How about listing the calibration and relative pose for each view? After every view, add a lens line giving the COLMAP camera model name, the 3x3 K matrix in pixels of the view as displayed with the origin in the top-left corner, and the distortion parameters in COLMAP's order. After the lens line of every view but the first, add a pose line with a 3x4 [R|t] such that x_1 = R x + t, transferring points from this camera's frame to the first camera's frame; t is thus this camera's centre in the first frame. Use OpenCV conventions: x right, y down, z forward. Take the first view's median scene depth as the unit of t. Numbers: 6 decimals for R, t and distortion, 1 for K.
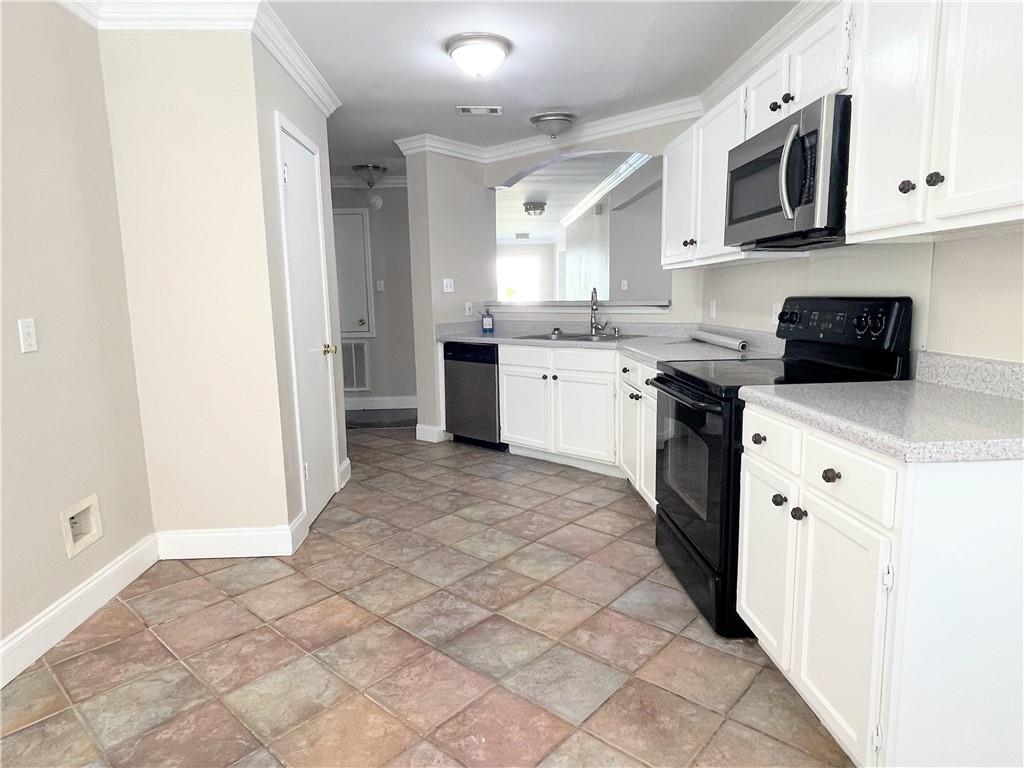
lens RADIAL K [[619.1, 0, 514.0], [0, 619.1, 376.6], [0, 0, 1]] dist [-0.005258, 0.002607]
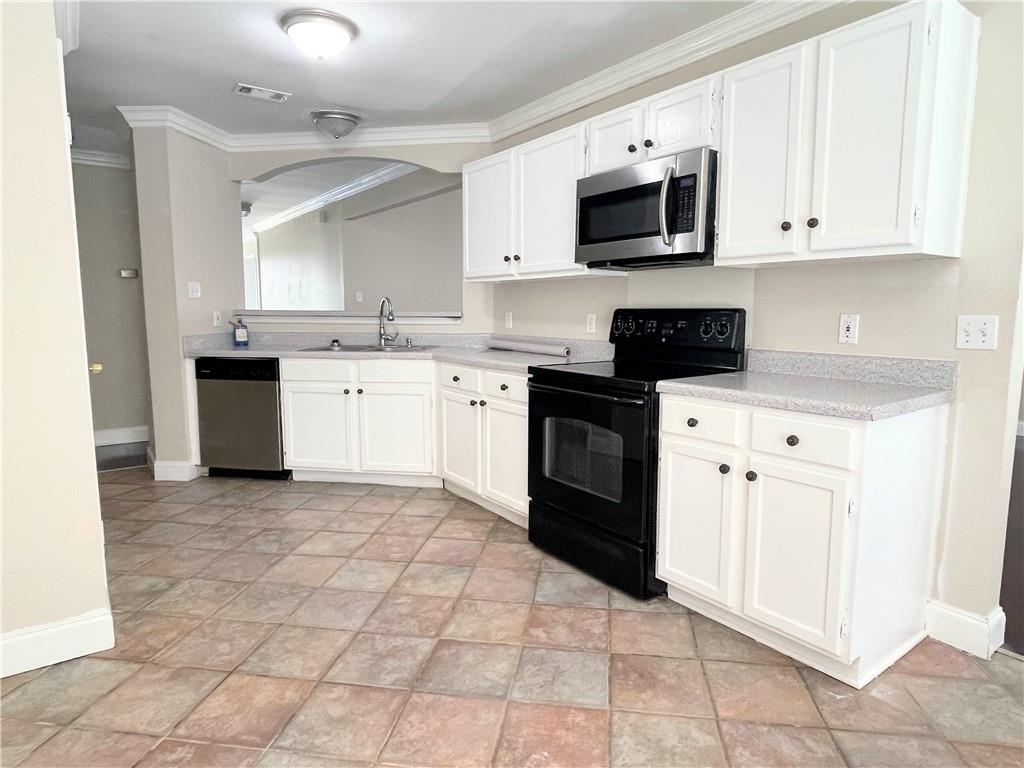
lens RADIAL K [[619.1, 0, 524.5], [0, 619.1, 374.2], [0, 0, 1]] dist [-0.005258, 0.002607]
pose [[0.832448, -0.039637, 0.552683, -0.386439], [0.056070, 0.998344, -0.012854, 0.002291], [-0.551258, 0.041689, 0.833292, 0.121201]]
